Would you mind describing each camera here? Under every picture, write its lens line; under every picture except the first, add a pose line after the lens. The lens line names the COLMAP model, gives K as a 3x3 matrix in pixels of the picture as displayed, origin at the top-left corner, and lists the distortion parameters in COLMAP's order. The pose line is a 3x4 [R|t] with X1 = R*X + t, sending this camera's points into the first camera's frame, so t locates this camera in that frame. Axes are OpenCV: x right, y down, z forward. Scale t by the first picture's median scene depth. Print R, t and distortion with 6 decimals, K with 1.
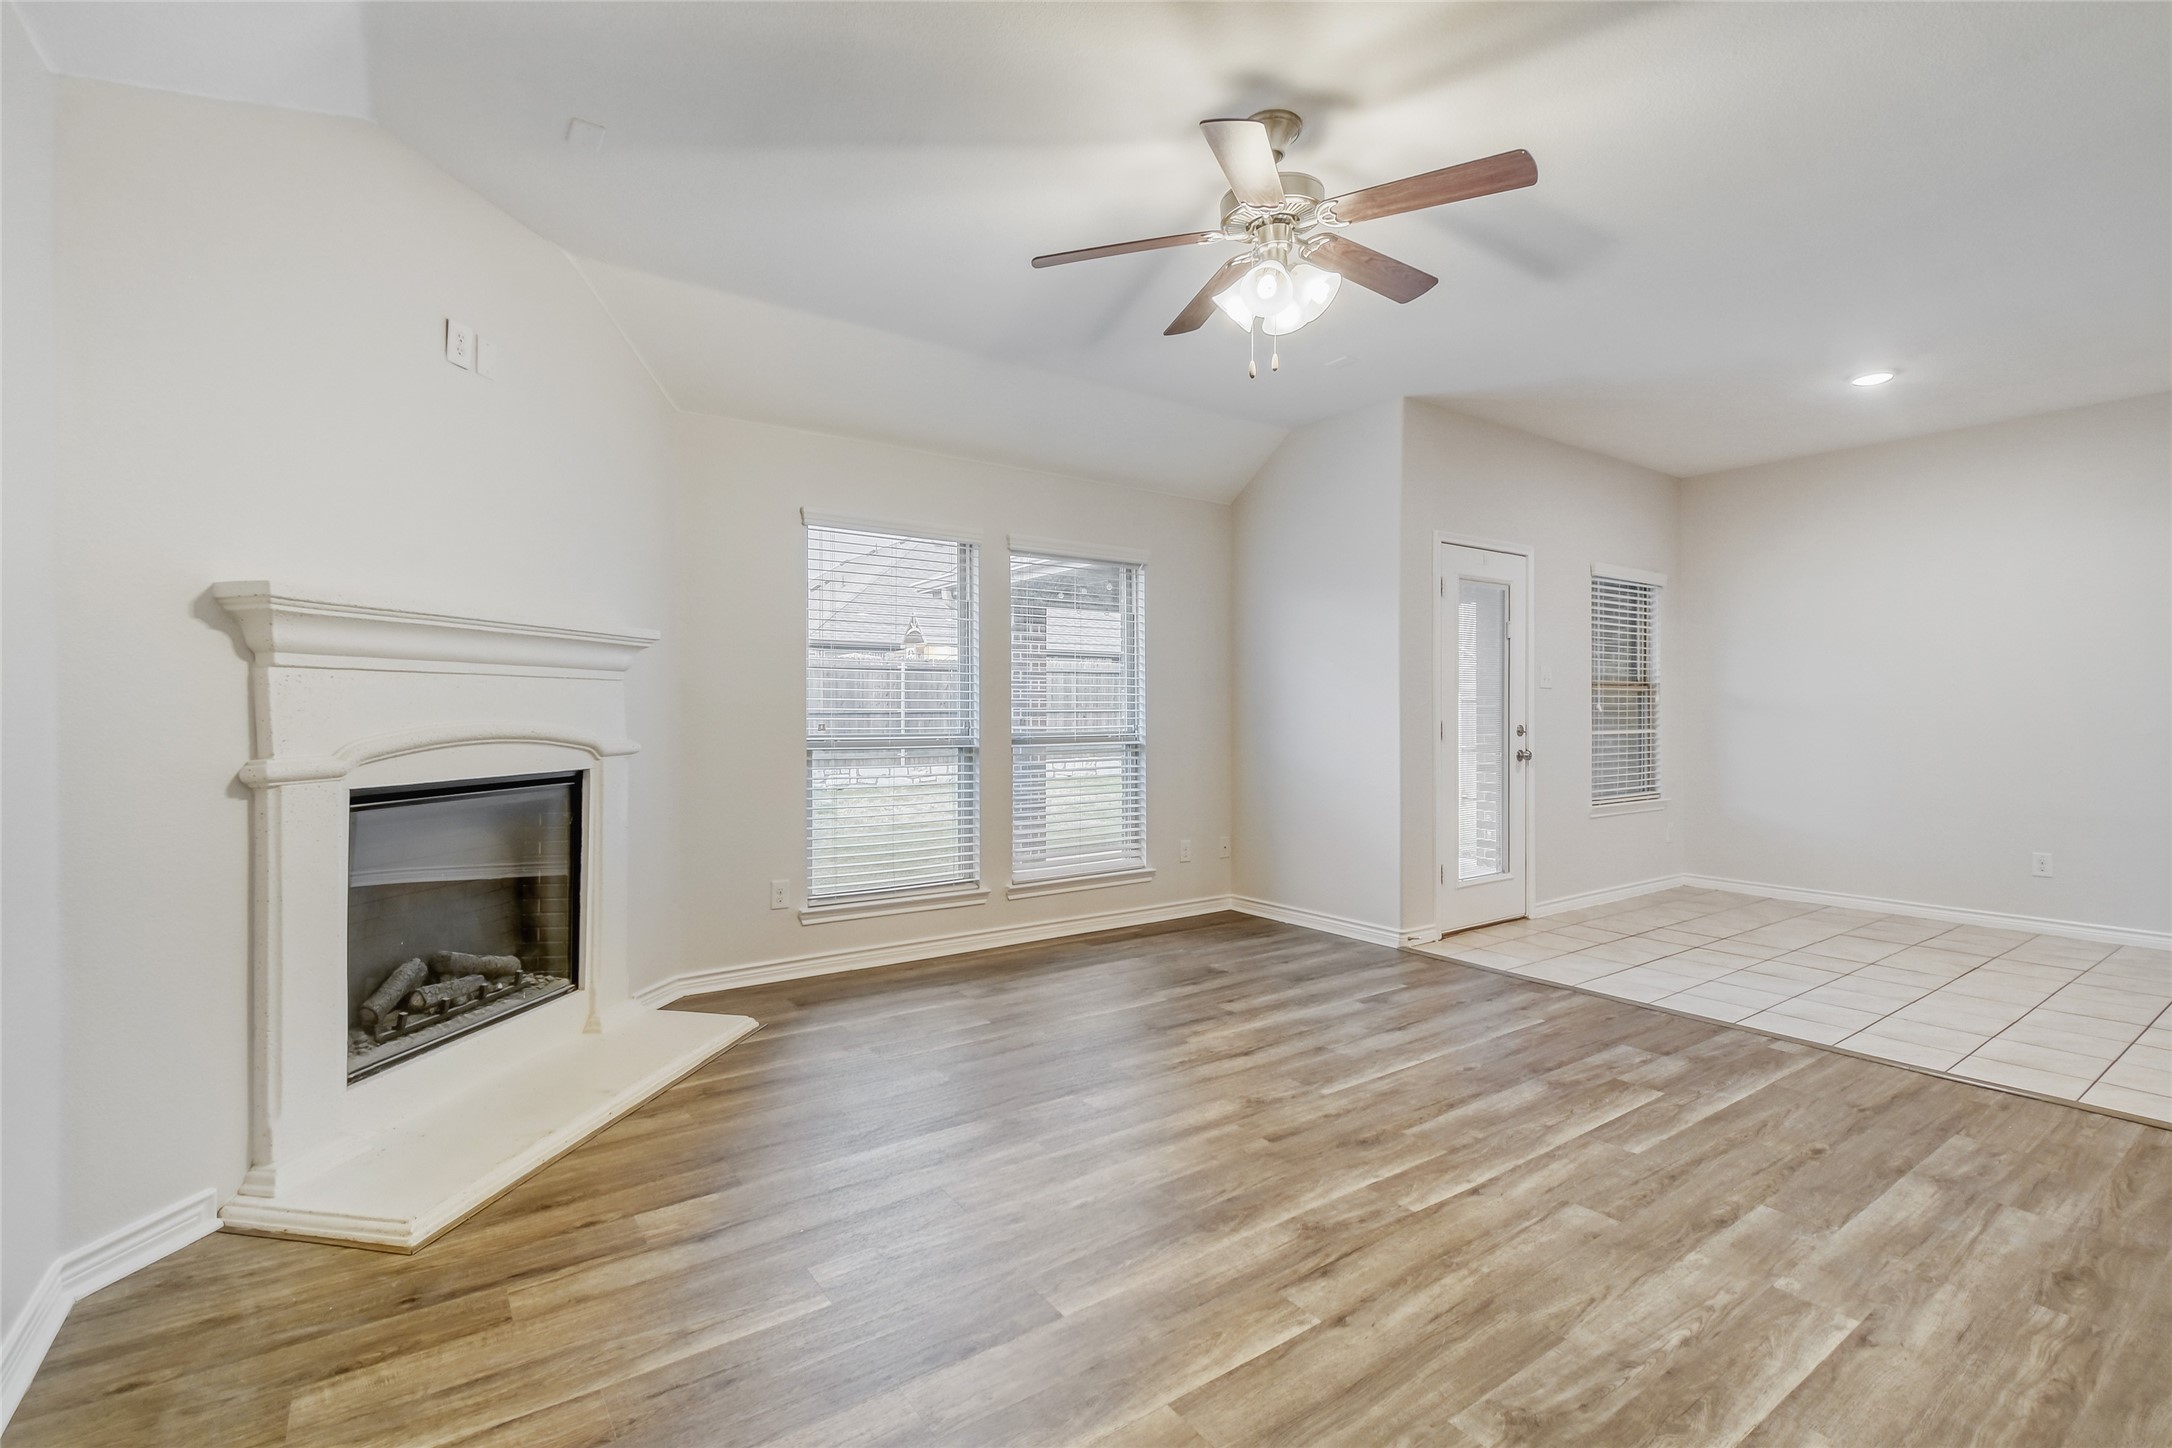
lens RADIAL K [[978.0, 0, 1084.2], [0, 978.0, 725.9], [0, 0, 1]] dist [0.005366, -0.003121]
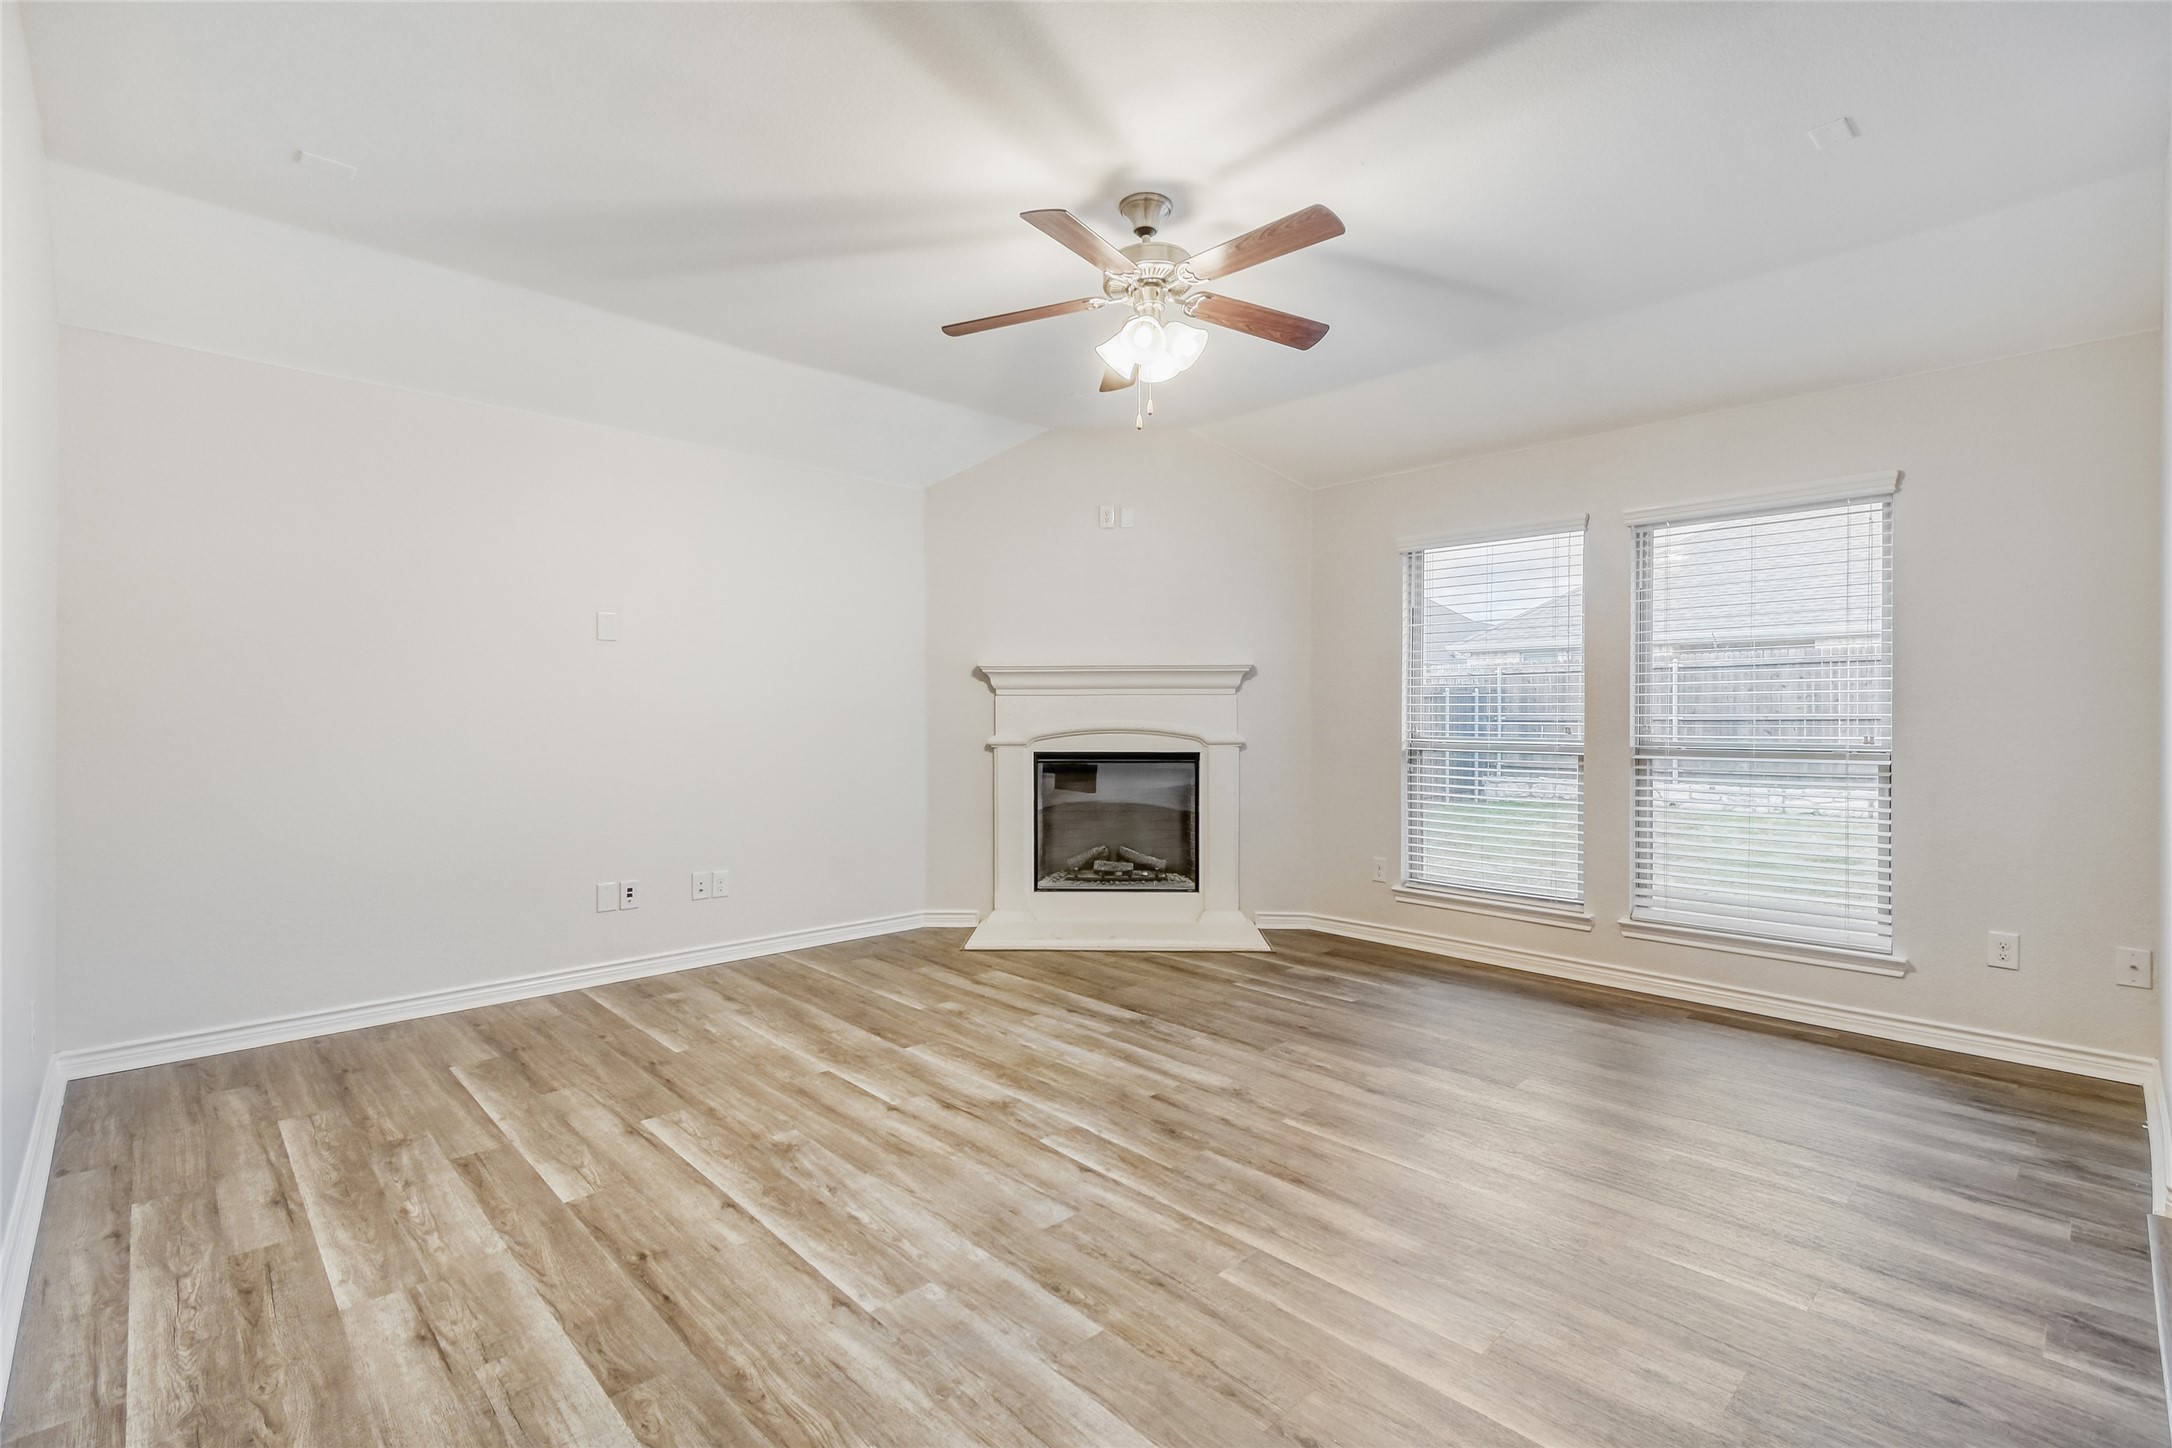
lens RADIAL K [[978.0, 0, 1084.2], [0, 978.0, 725.9], [0, 0, 1]] dist [0.005366, -0.003121]
pose [[0.146866, 0.011325, -0.989092, 1.422214], [-0.015732, 0.999835, 0.009112, -0.013313], [0.989031, 0.014222, 0.147020, 0.826187]]
